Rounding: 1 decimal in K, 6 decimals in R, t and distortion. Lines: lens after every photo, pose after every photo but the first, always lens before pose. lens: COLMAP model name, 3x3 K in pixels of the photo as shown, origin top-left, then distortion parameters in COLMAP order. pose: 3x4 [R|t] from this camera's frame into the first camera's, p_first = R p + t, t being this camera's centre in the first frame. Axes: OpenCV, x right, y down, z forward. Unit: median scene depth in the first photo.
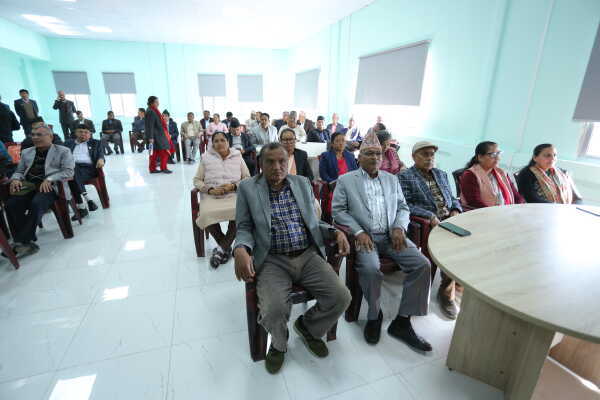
lens RADIAL K [[299.9, 0, 297.1], [0, 299.9, 198.8], [0, 0, 1]] dist [-0.016330, 0.002545]
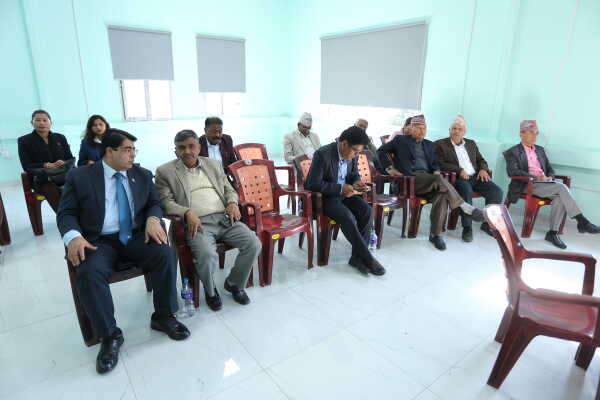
lens RADIAL K [[359.2, 0, 302.0], [0, 359.2, 202.8], [0, 0, 1]] dist [-0.025401, -0.000950]
pose [[0.949622, -0.083933, 0.301948, -0.294407], [0.088098, 0.996112, -0.000176, -0.169248], [-0.300760, 0.026768, 0.953324, 0.525725]]
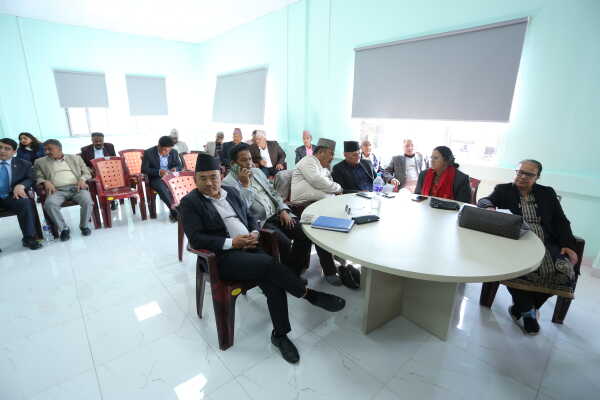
lens RADIAL K [[299.9, 0, 297.0], [0, 299.9, 198.7], [0, 0, 1]] dist [-0.016330, 0.002545]
pose [[0.926558, -0.102488, 0.361921, -0.143973], [0.116785, 0.992998, -0.017788, -0.108116], [-0.357564, 0.058748, 0.932039, 0.332049]]
